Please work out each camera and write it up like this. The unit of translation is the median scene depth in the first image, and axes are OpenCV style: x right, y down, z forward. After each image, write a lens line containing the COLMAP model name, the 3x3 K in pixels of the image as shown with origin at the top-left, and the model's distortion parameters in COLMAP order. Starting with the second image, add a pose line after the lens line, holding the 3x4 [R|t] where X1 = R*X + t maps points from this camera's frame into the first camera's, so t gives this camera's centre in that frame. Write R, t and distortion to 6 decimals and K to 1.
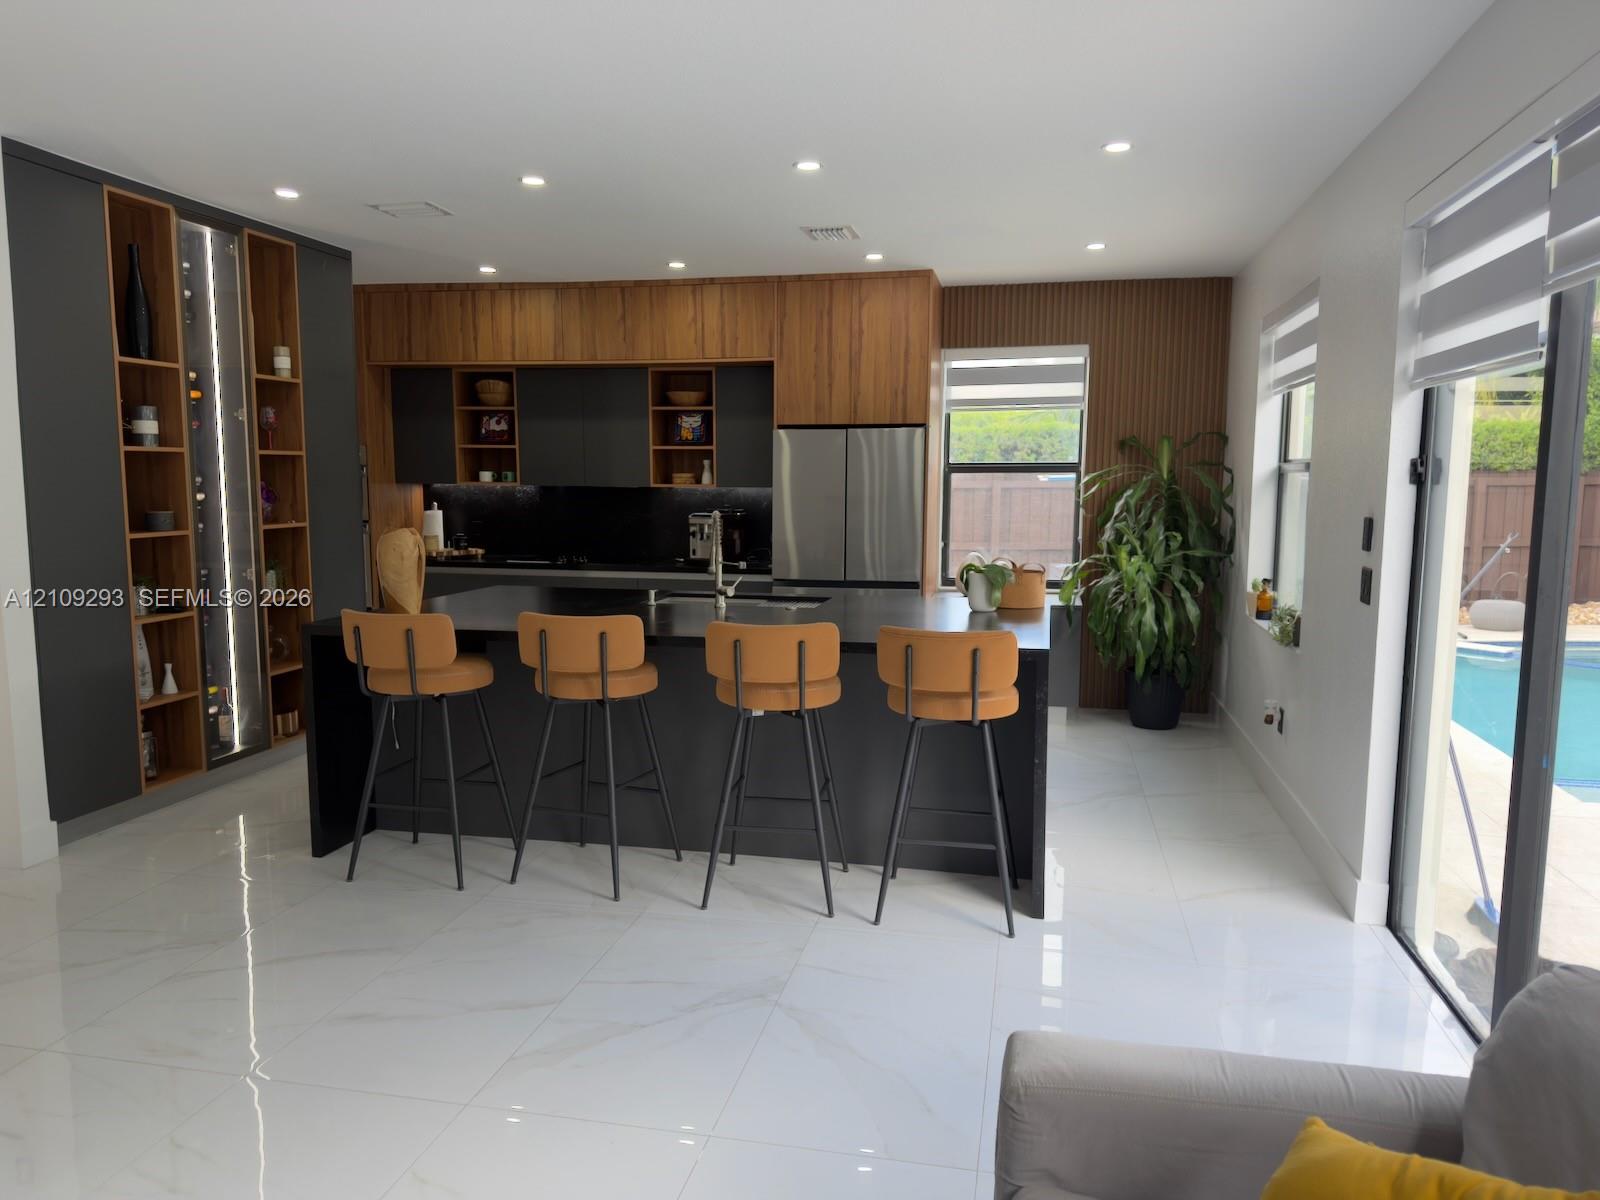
lens RADIAL K [[1120.4, 0, 800.0], [0, 1120.4, 600.0], [0, 0, 1]] dist [0.135746, -0.219947]
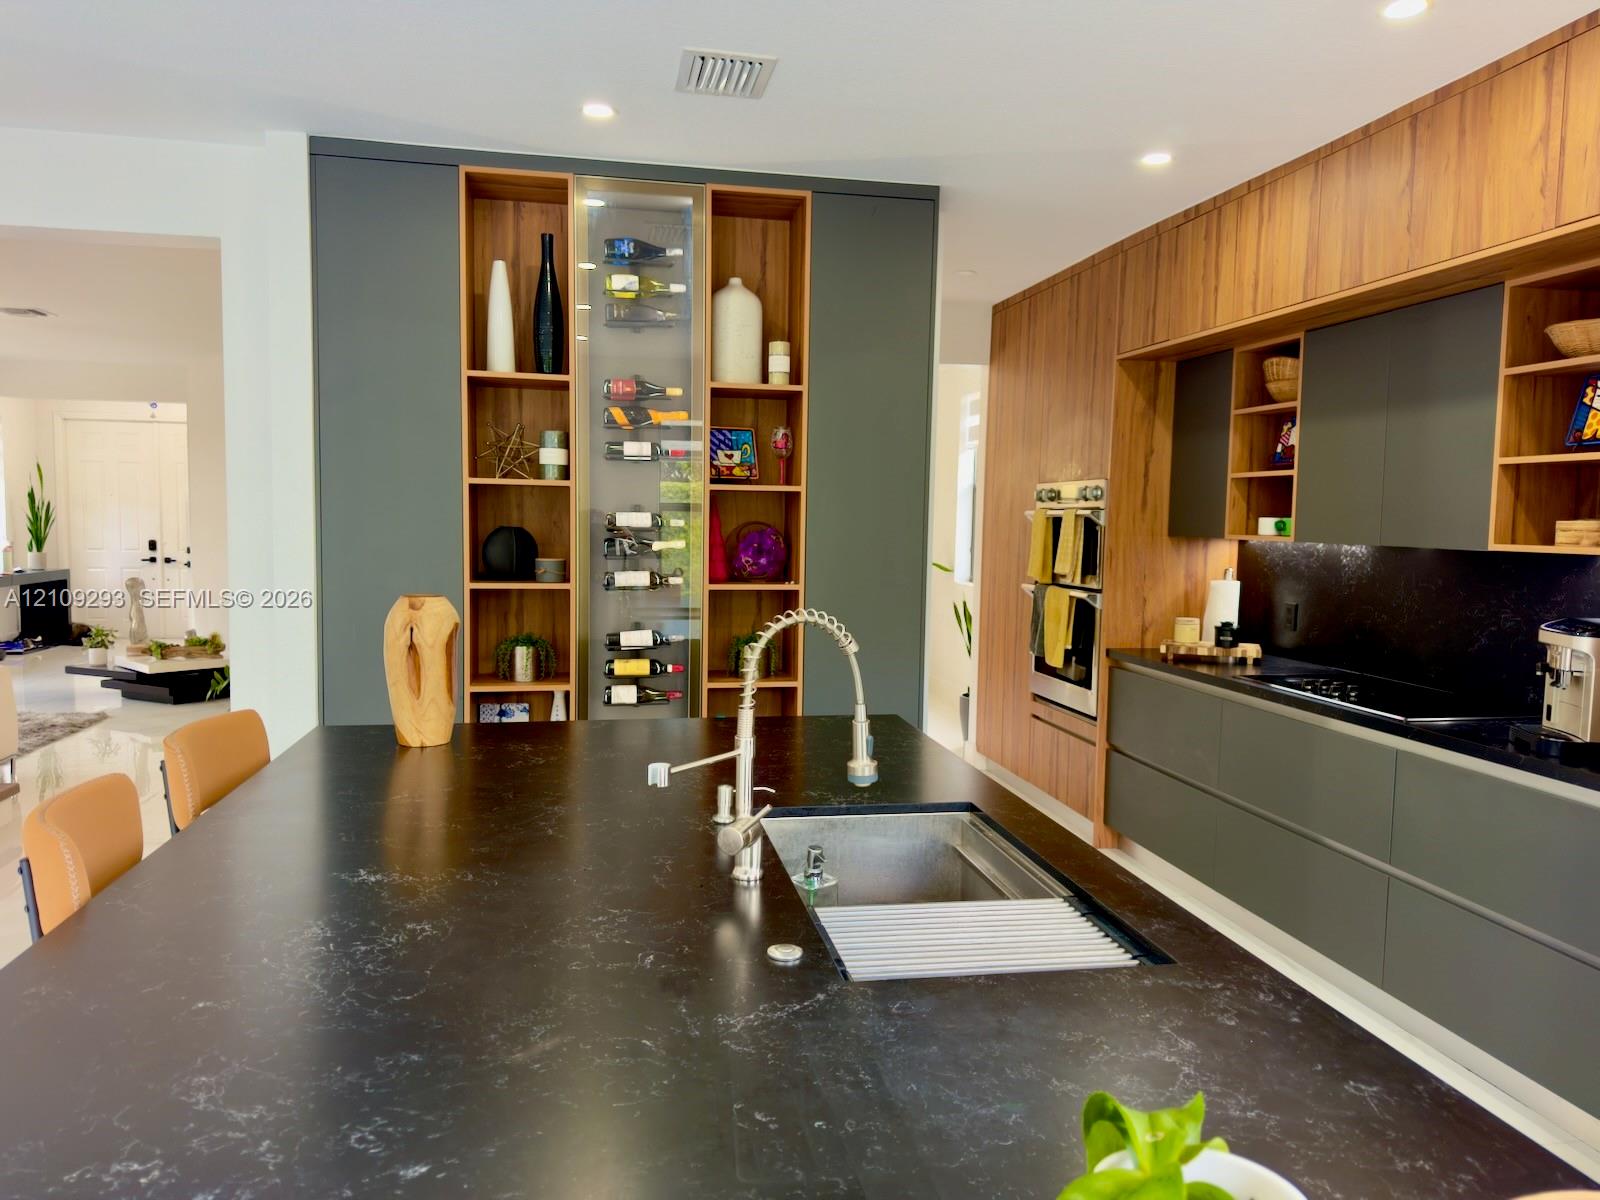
lens RADIAL K [[1147.8, 0, 800.0], [0, 1147.8, 600.0], [0, 0, 1]] dist [0.005634, -0.003818]
pose [[0.388891, 0.067114, -0.918836, 0.181086], [-0.115409, 0.993036, 0.023688, -0.062537], [0.914026, 0.096829, 0.393929, 0.594272]]
